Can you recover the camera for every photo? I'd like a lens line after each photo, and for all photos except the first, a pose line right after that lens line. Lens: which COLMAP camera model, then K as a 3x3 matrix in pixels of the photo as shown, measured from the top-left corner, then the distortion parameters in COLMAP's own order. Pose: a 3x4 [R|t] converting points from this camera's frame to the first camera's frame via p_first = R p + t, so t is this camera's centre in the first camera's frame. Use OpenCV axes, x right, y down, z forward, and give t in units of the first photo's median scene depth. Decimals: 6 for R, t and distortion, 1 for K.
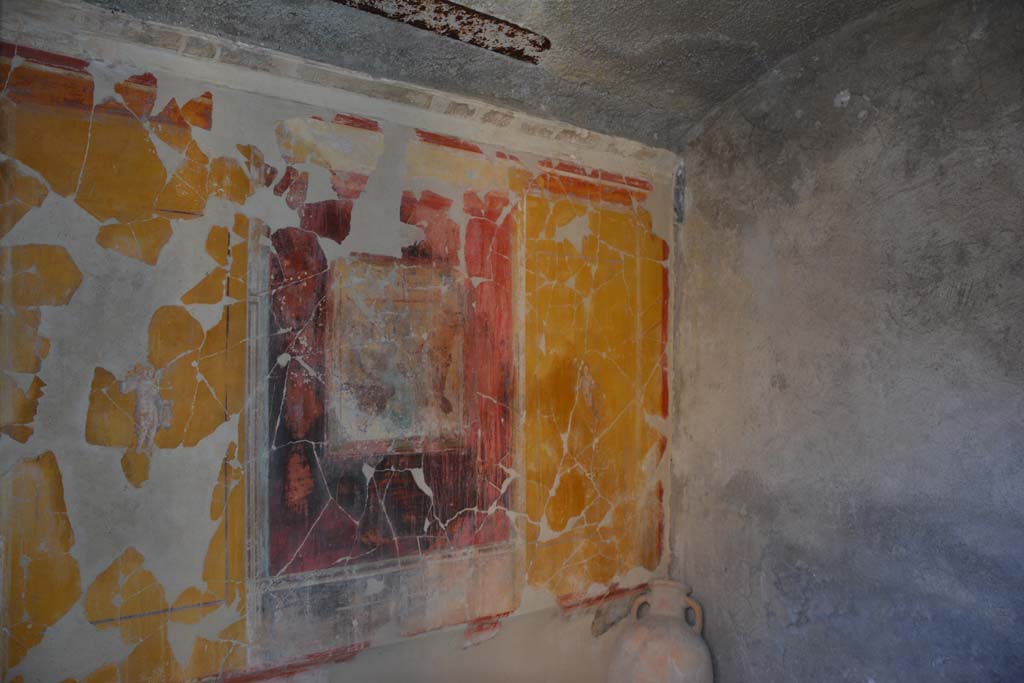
lens RADIAL K [[799.0, 0, 512.0], [0, 799.0, 341.5], [0, 0, 1]] dist [-0.166161, 0.126224]
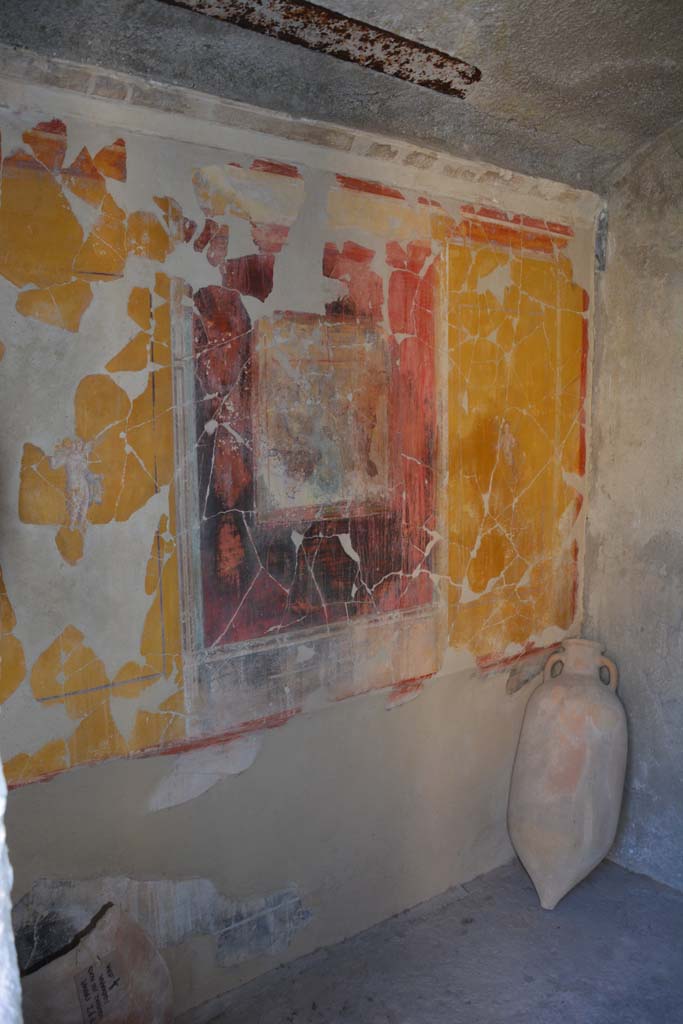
lens RADIAL K [[799.0, 0, 341.5], [0, 799.0, 512.0], [0, 0, 1]] dist [-0.166161, 0.126224]
pose [[0.999194, -0.006054, -0.039685, -0.077677], [0.012411, 0.986717, 0.161976, -0.024156], [0.038177, -0.162338, 0.985996, 0.032435]]
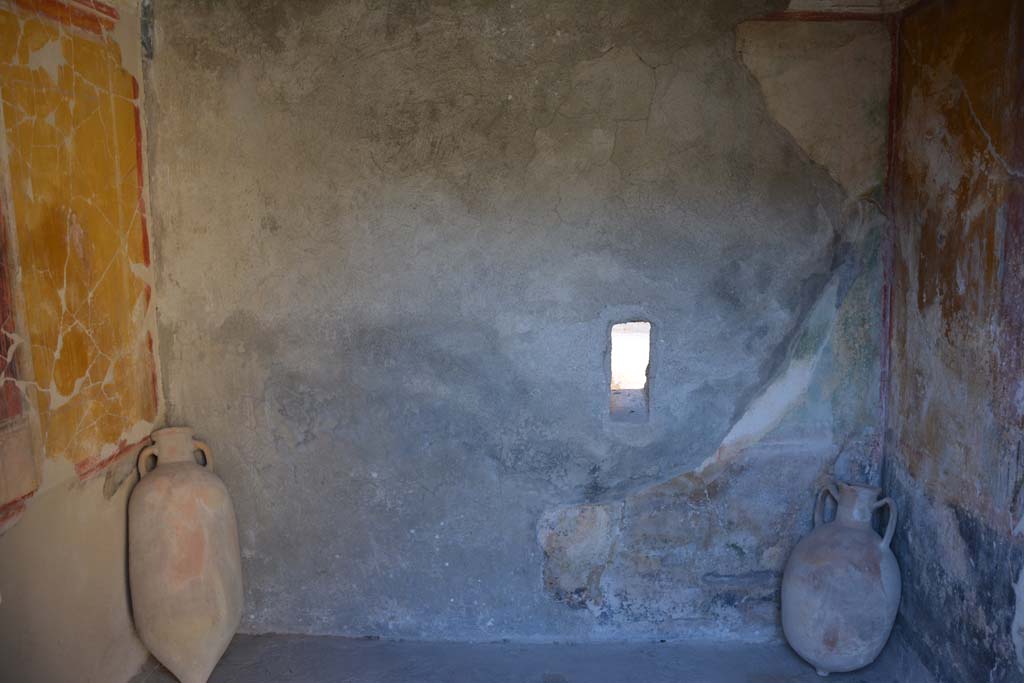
lens RADIAL K [[799.0, 0, 512.0], [0, 799.0, 341.5], [0, 0, 1]] dist [-0.166161, 0.126224]
pose [[0.684352, -0.131563, 0.717185, -0.232026], [-0.010599, 0.981689, 0.190198, 0.002893], [-0.729075, -0.137764, 0.670426, 0.035416]]
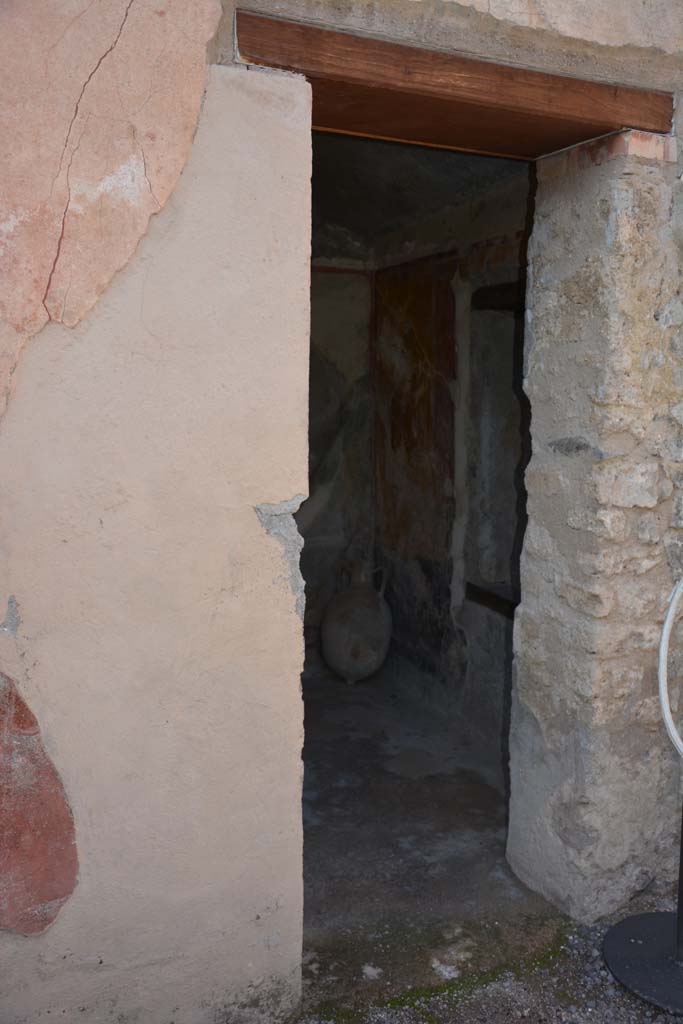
lens RADIAL K [[951.1, 0, 341.5], [0, 951.1, 512.0], [0, 0, 1]] dist [-0.080970, 0.164847]
pose [[0.285573, -0.129266, 0.949599, -0.867262], [-0.044615, 0.987994, 0.147910, -0.013359], [-0.957318, -0.084606, 0.276377, -0.092919]]
